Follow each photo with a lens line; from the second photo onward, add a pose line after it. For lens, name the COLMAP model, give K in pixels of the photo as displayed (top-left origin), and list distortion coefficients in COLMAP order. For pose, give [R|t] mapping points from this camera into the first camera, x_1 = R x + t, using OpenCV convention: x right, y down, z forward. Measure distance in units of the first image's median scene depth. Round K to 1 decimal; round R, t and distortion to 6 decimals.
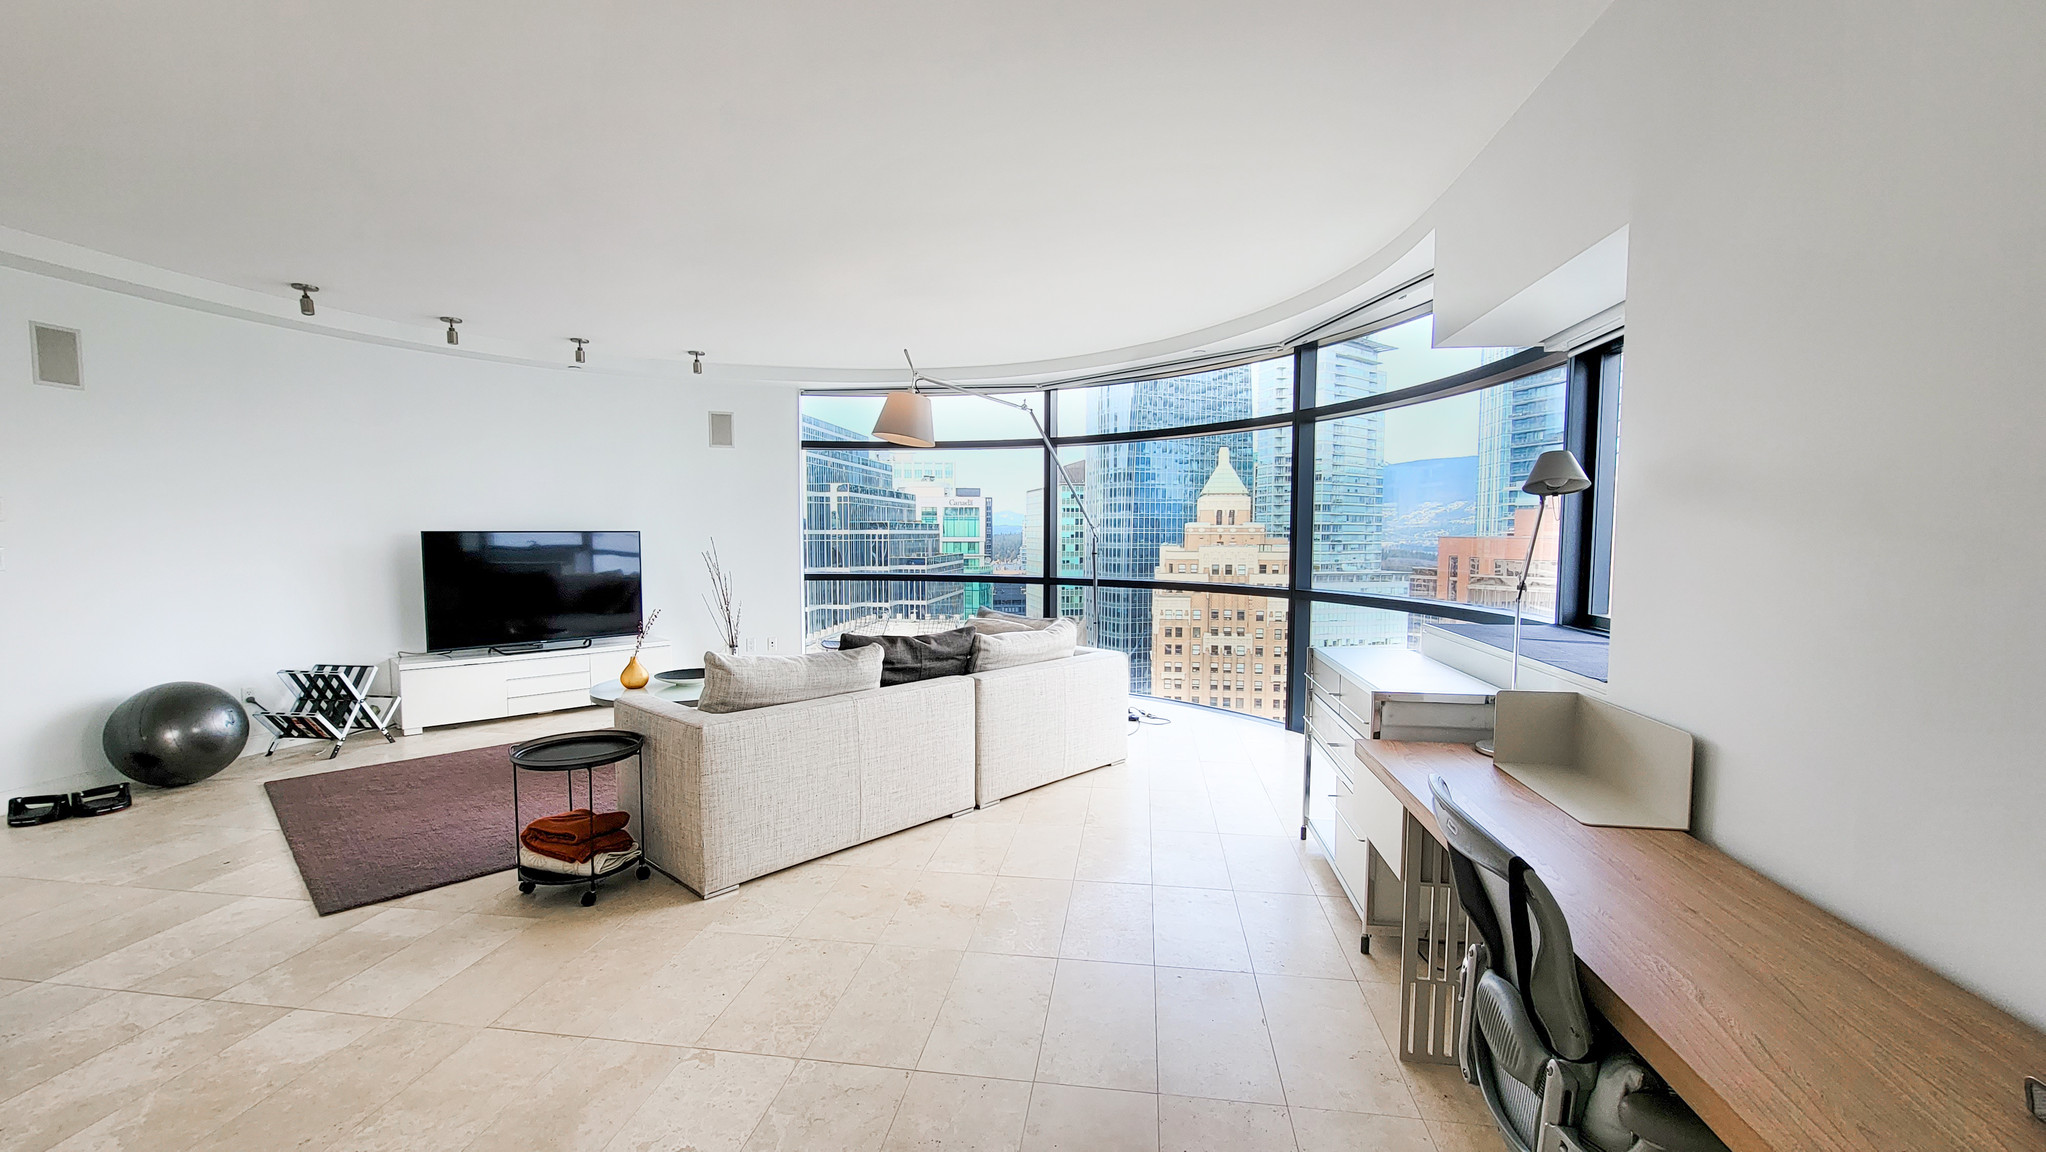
lens RADIAL K [[840.2, 0, 1012.6], [0, 840.2, 585.7], [0, 0, 1]] dist [-0.008772, 0.000320]
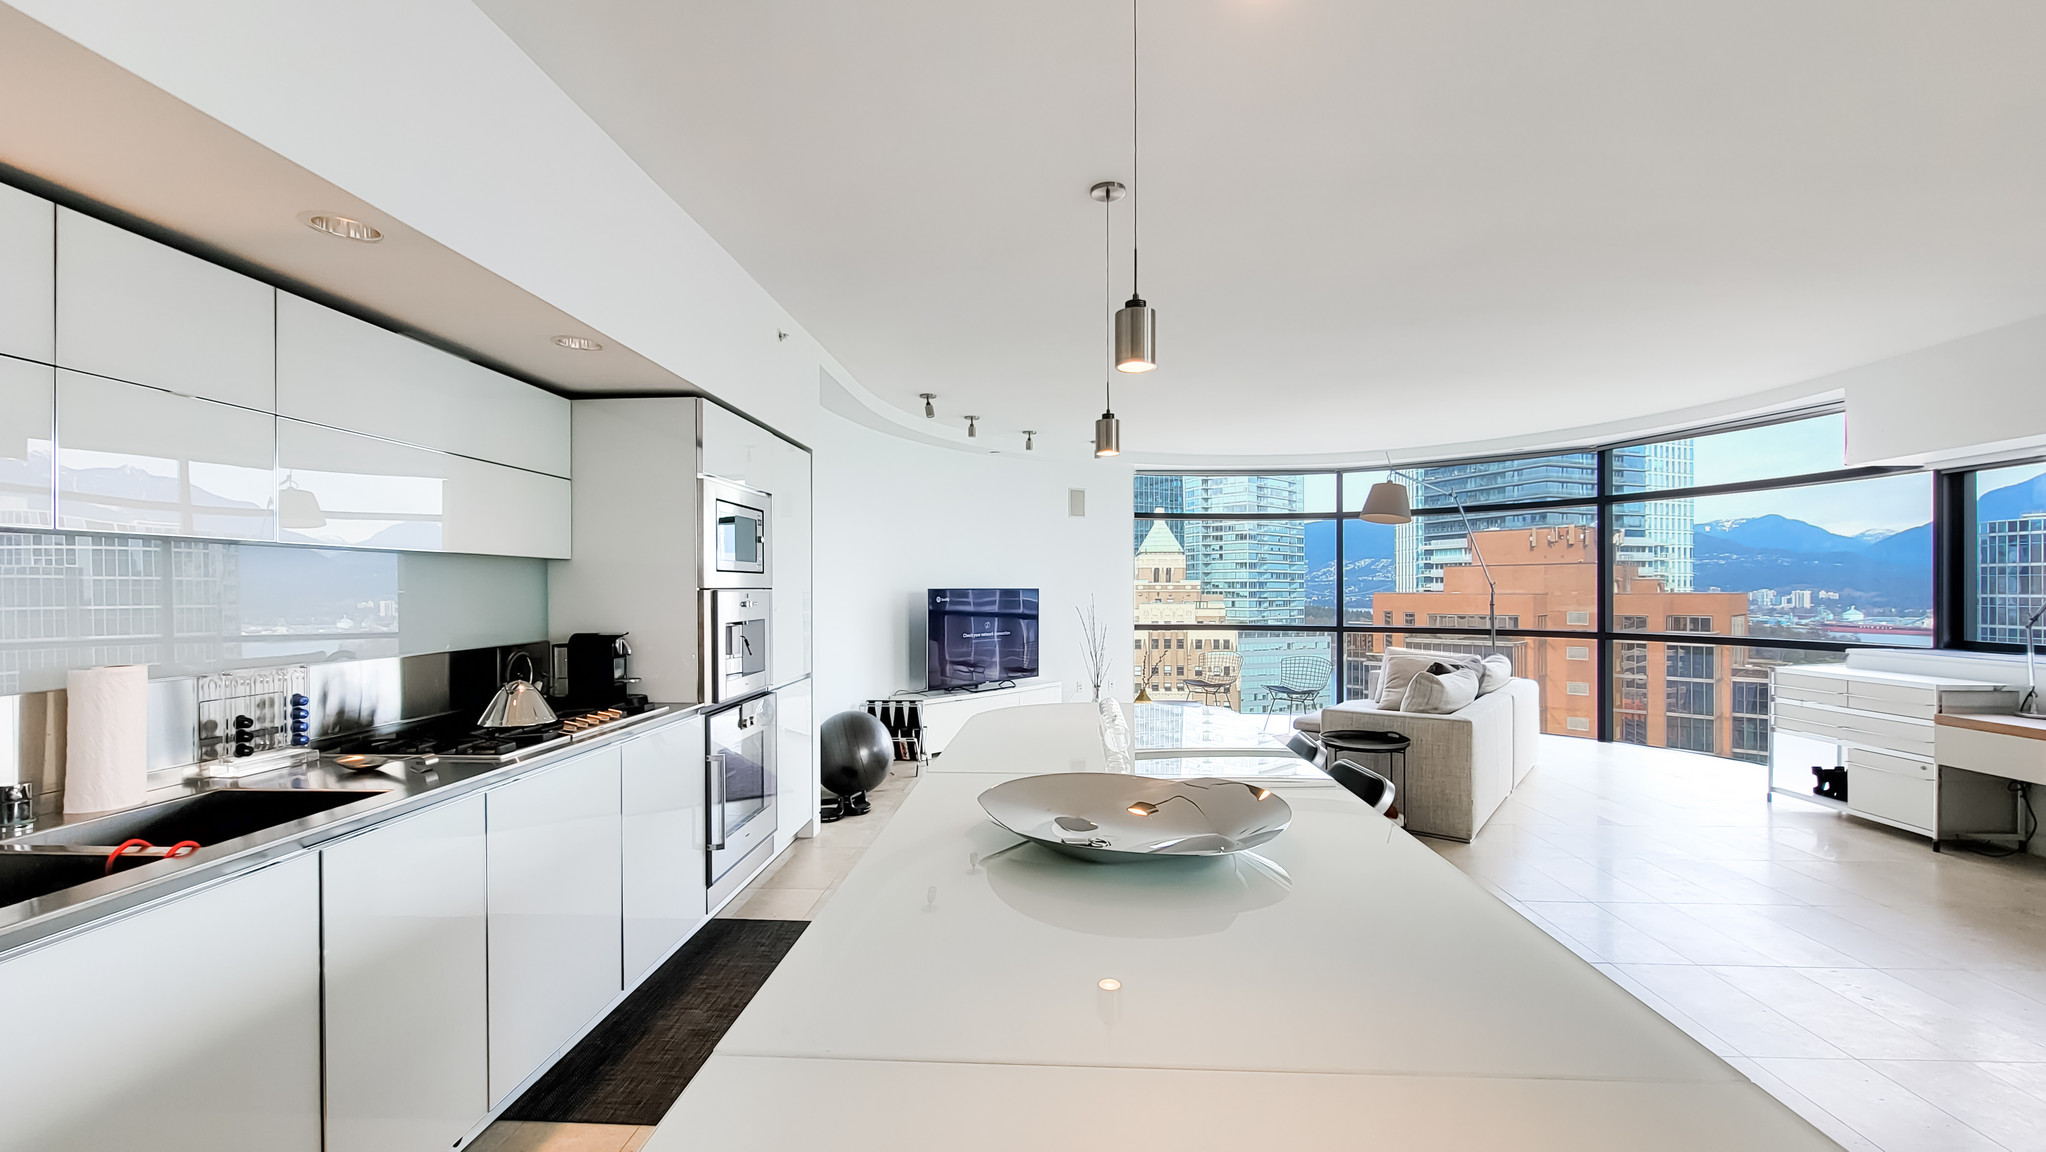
lens RADIAL K [[840.2, 0, 1012.6], [0, 840.2, 585.7], [0, 0, 1]] dist [-0.008772, 0.000320]
pose [[0.996012, -0.001531, 0.089208, -0.531167], [0.007641, 0.997643, -0.068192, 0.010394], [-0.088893, 0.068601, 0.993676, -0.161668]]
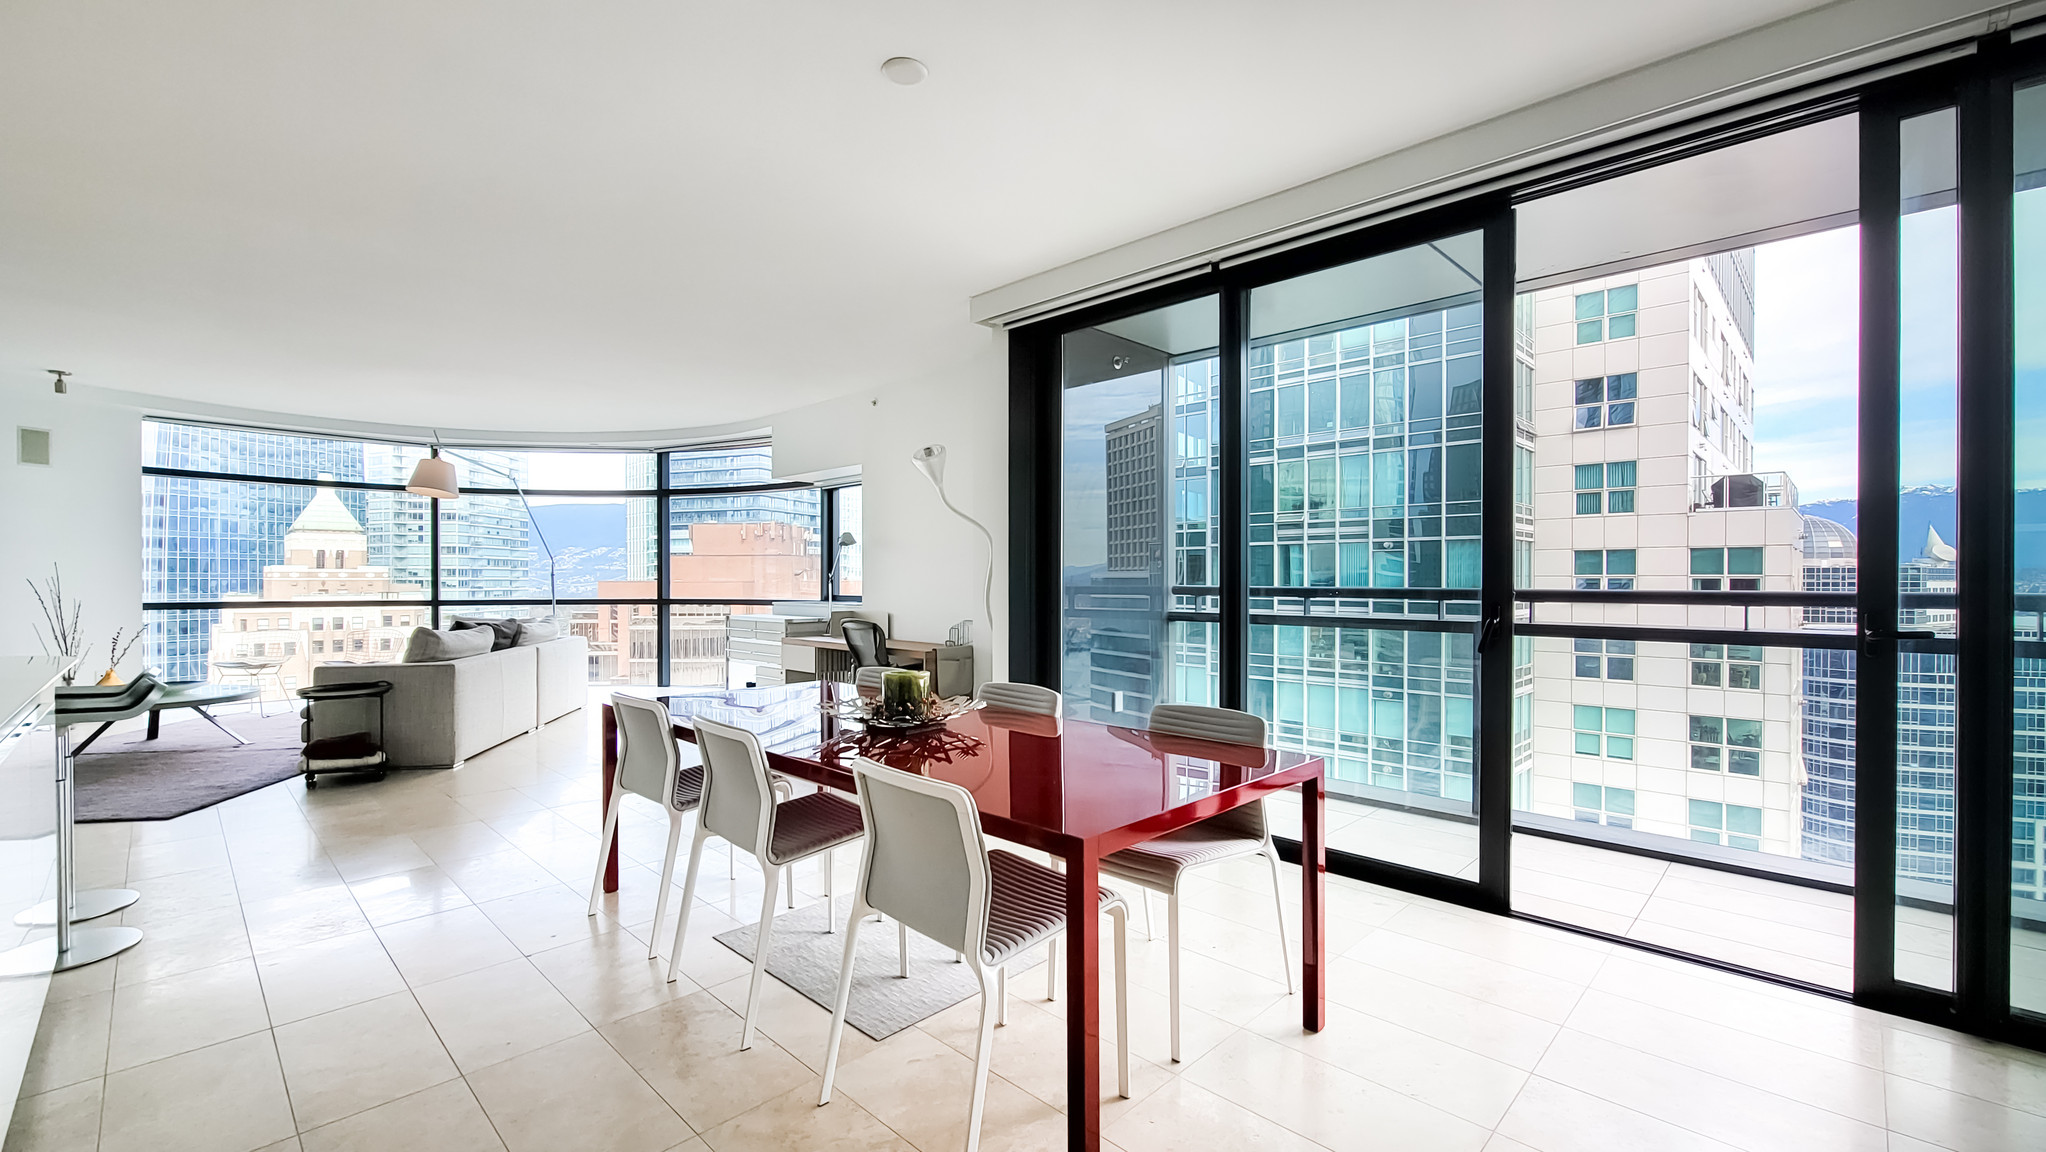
lens RADIAL K [[852.1, 0, 1011.4], [0, 852.1, 584.3], [0, 0, 1]] dist [-0.003009, -0.000009]
pose [[0.593289, -0.005195, 0.804973, -0.450696], [0.050899, 0.998220, -0.031072, 0.047243], [-0.803379, 0.059407, 0.592497, -0.398576]]
